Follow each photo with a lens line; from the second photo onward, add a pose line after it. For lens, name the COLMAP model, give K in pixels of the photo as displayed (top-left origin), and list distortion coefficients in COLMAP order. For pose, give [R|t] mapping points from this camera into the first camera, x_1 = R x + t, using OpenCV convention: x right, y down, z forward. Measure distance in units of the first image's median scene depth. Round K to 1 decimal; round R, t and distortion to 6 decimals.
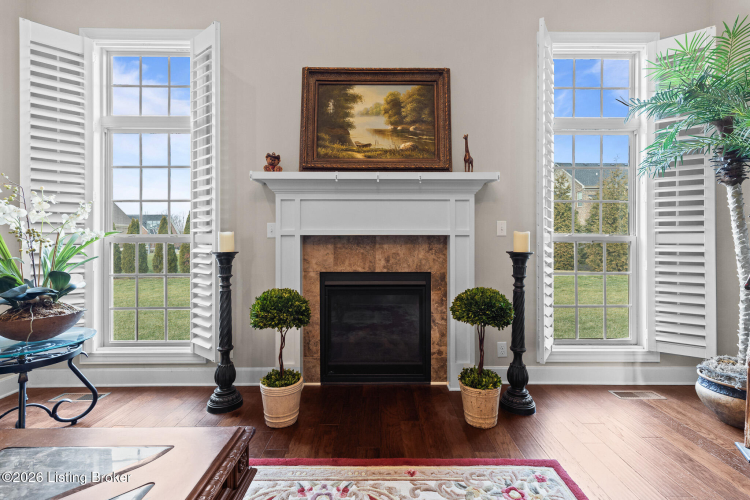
lens RADIAL K [[344.3, 0, 375.3], [0, 344.3, 241.2], [0, 0, 1]] dist [0.007554, 0.000441]
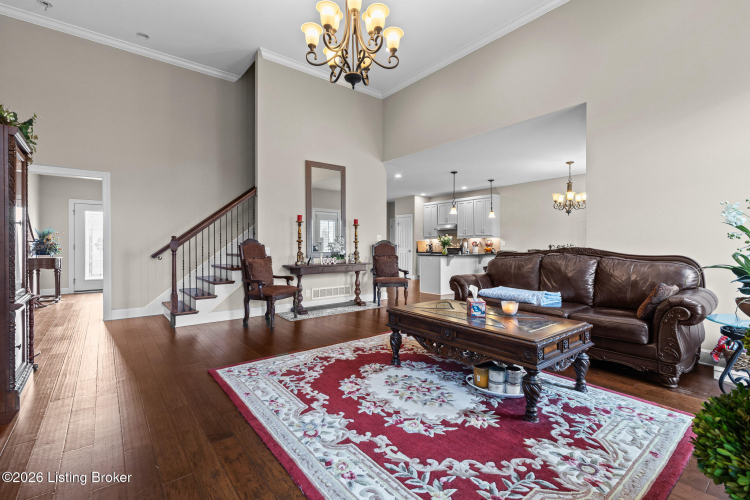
lens RADIAL K [[344.3, 0, 381.1], [0, 344.3, 246.9], [0, 0, 1]] dist [0.007554, 0.000441]
pose [[-0.781326, 0.002626, -0.624118, 0.607716], [0.001429, 0.999996, 0.002419, 0.008788], [0.624122, 0.000999, -0.781326, 0.818402]]
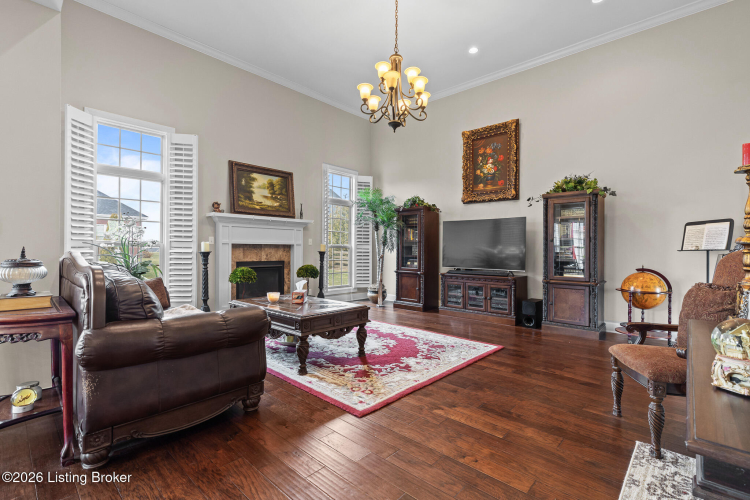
lens RADIAL K [[344.3, 0, 383.1], [0, 344.3, 248.7], [0, 0, 1]] dist [0.007554, 0.000441]
pose [[0.673936, 0.005396, 0.738770, -1.102790], [-0.012463, 0.999914, 0.004066, -0.006467], [-0.738684, -0.011948, 0.673945, -1.031846]]
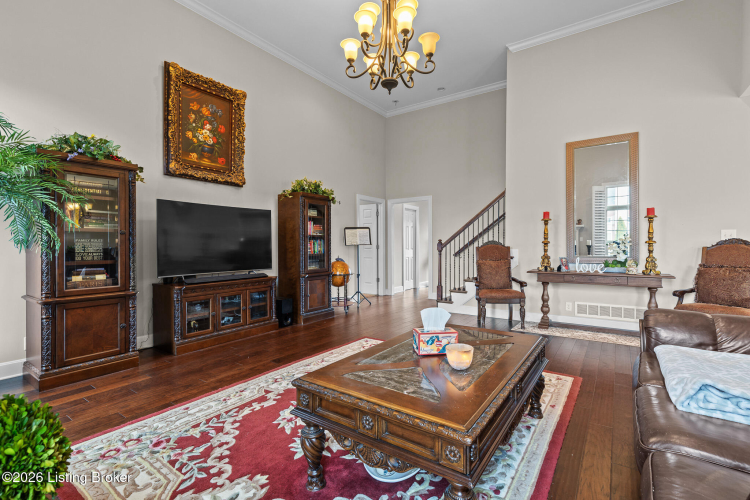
lens RADIAL K [[344.3, 0, 377.4], [0, 344.3, 246.3], [0, 0, 1]] dist [0.007554, 0.000441]
pose [[-0.815423, -0.000642, 0.578866, -0.615112], [-0.001235, 0.999999, -0.000630, -0.000053], [-0.578865, -0.001229, -0.815423, 0.834637]]
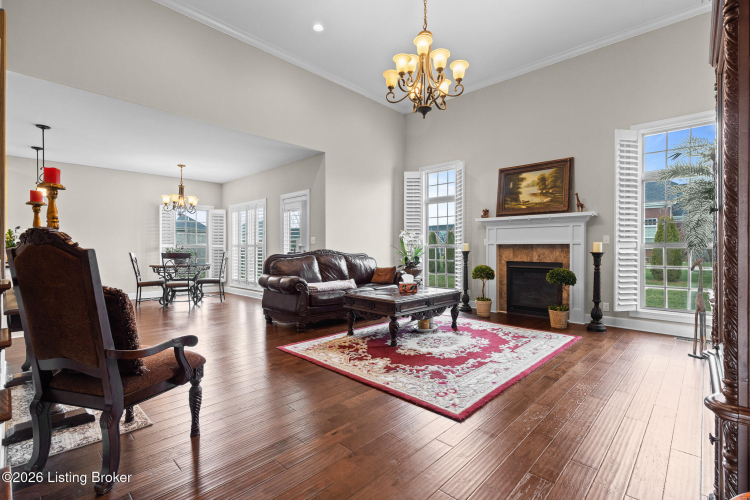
lens RADIAL K [[344.3, 0, 381.5], [0, 344.3, 248.8], [0, 0, 1]] dist [0.007554, 0.000441]
pose [[0.726827, 0.003134, -0.686813, 0.777057], [0.001198, 0.999982, 0.005831, -0.002052], [0.686819, -0.005061, 0.726811, -1.152559]]
